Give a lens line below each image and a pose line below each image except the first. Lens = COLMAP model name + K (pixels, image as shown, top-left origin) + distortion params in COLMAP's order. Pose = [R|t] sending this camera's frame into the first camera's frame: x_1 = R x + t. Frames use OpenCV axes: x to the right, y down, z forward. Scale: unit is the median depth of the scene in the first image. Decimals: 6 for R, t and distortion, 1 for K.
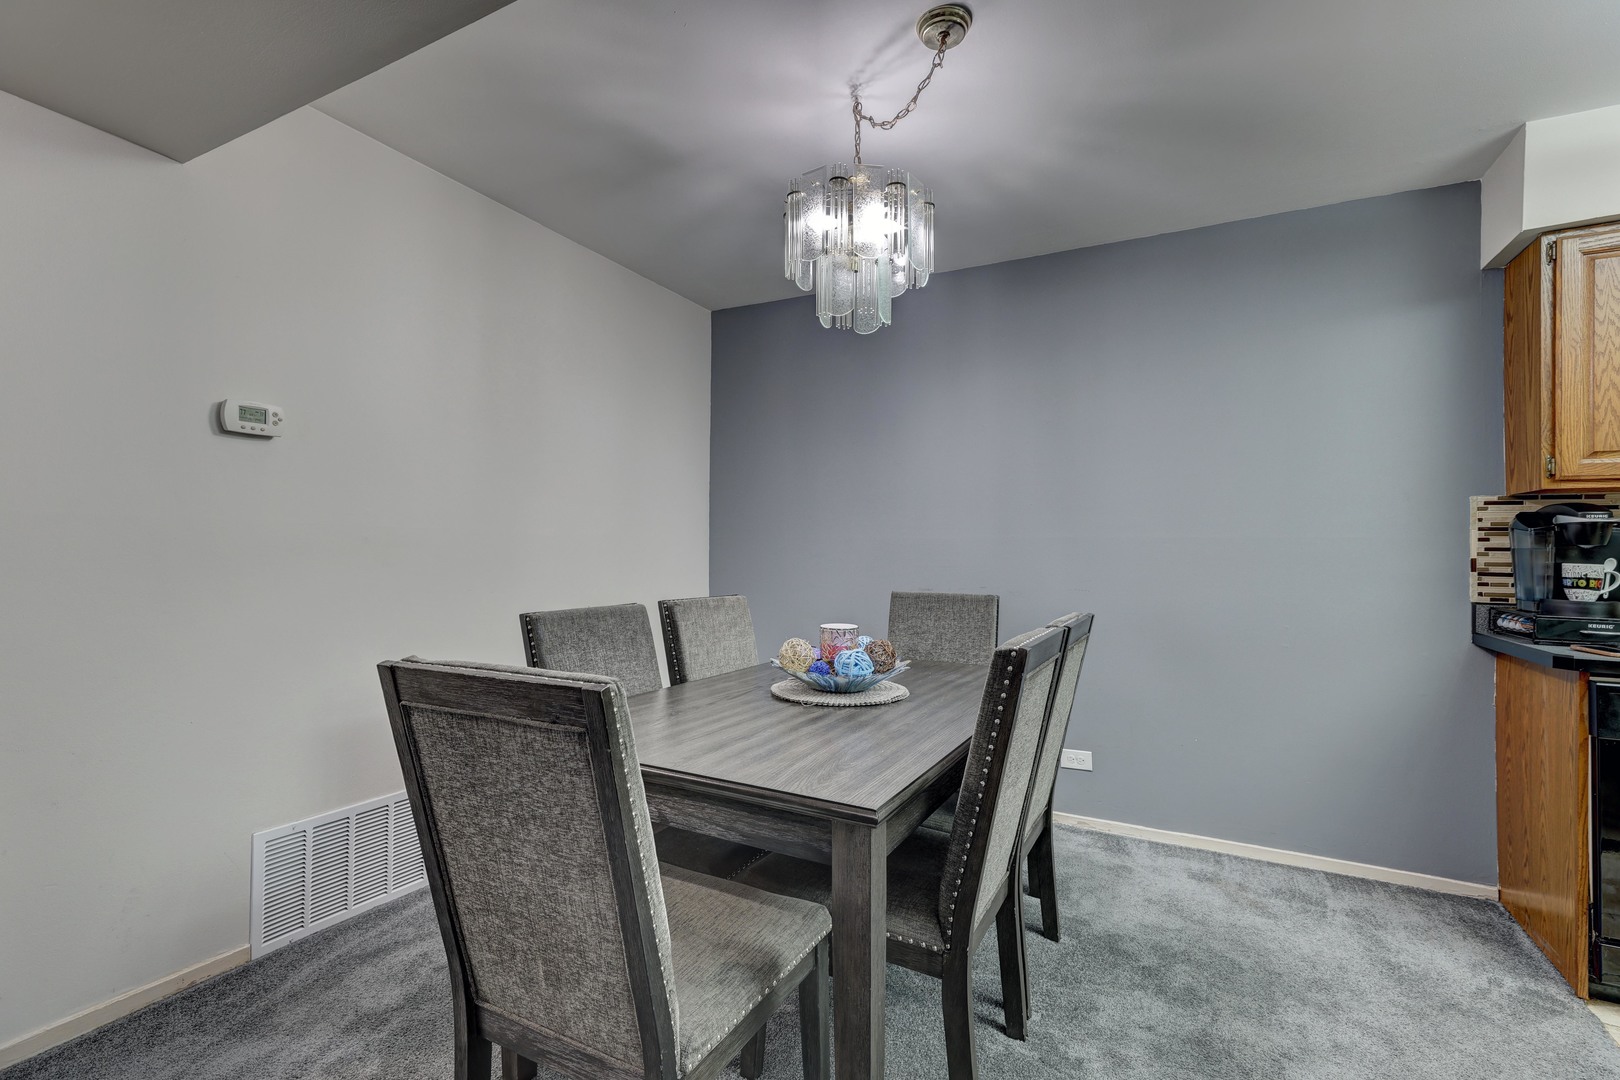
lens RADIAL K [[725.8, 0, 810.0], [0, 725.8, 540.0], [0, 0, 1]] dist [0.007626, 0.000258]
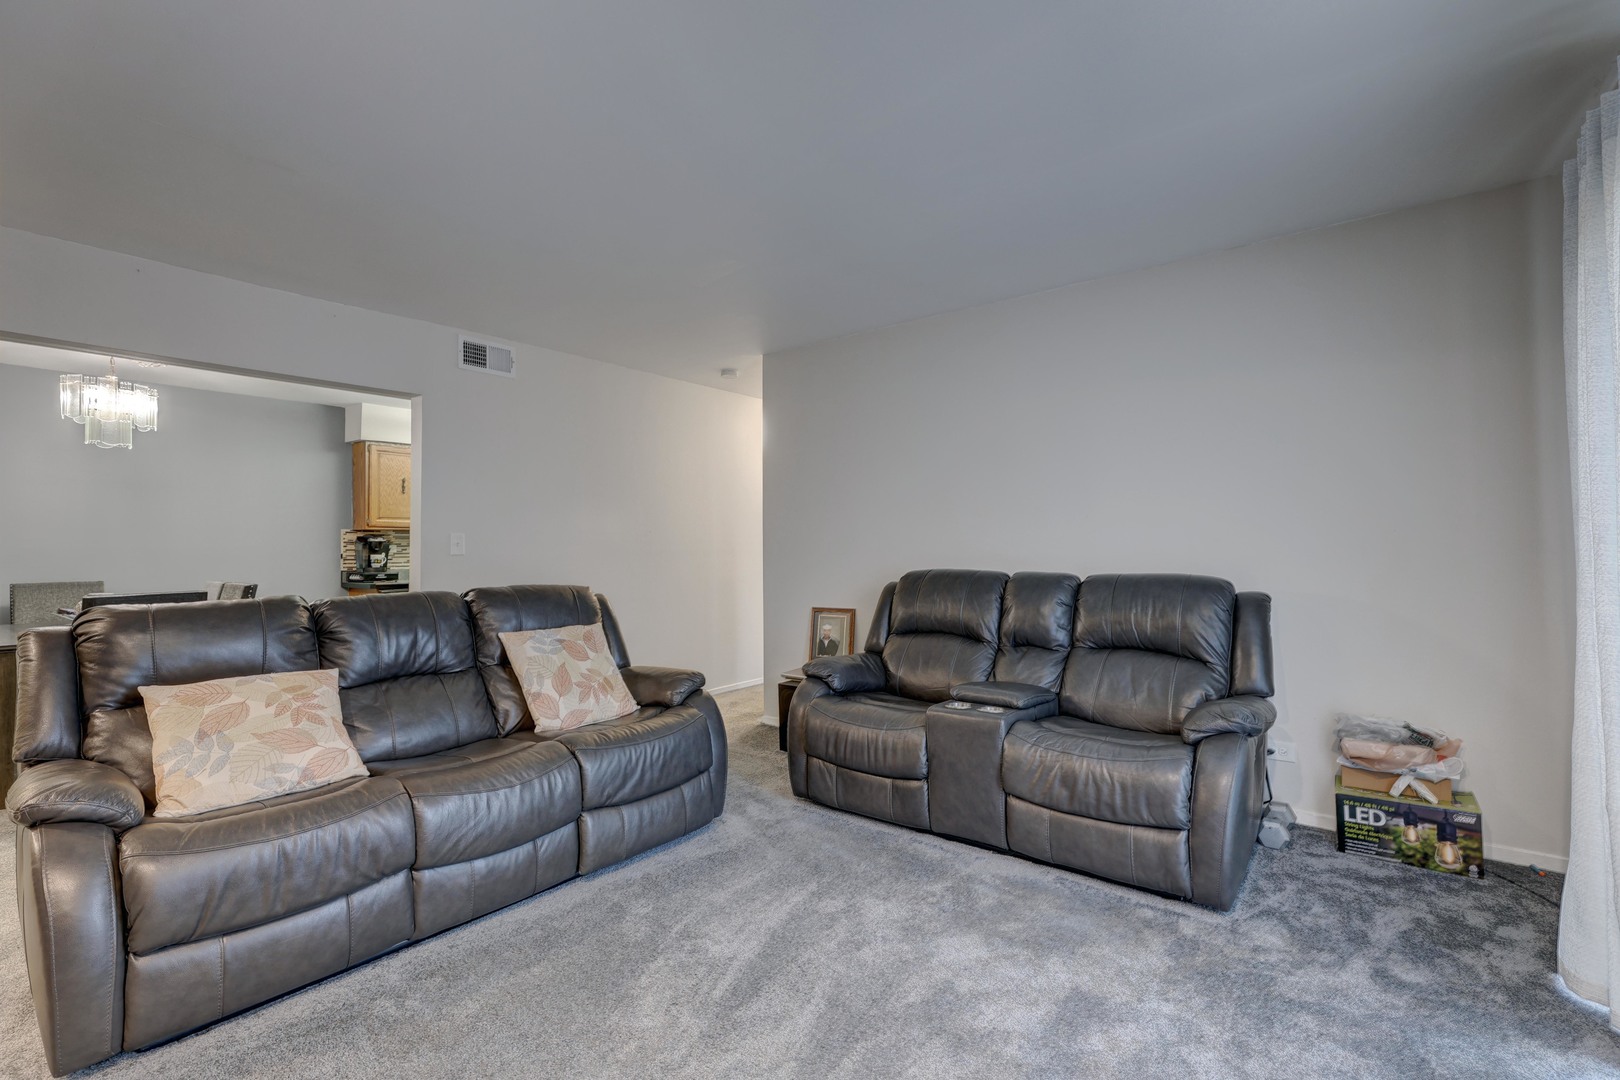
lens RADIAL K [[728.1, 0, 810.0], [0, 728.1, 540.0], [0, 0, 1]] dist [-0.000314, -0.000410]
pose [[0.181113, 0.003913, 0.983455, -1.472066], [-0.005316, 0.999981, -0.003000, -0.026885], [-0.983448, -0.004684, 0.181130, -1.216898]]
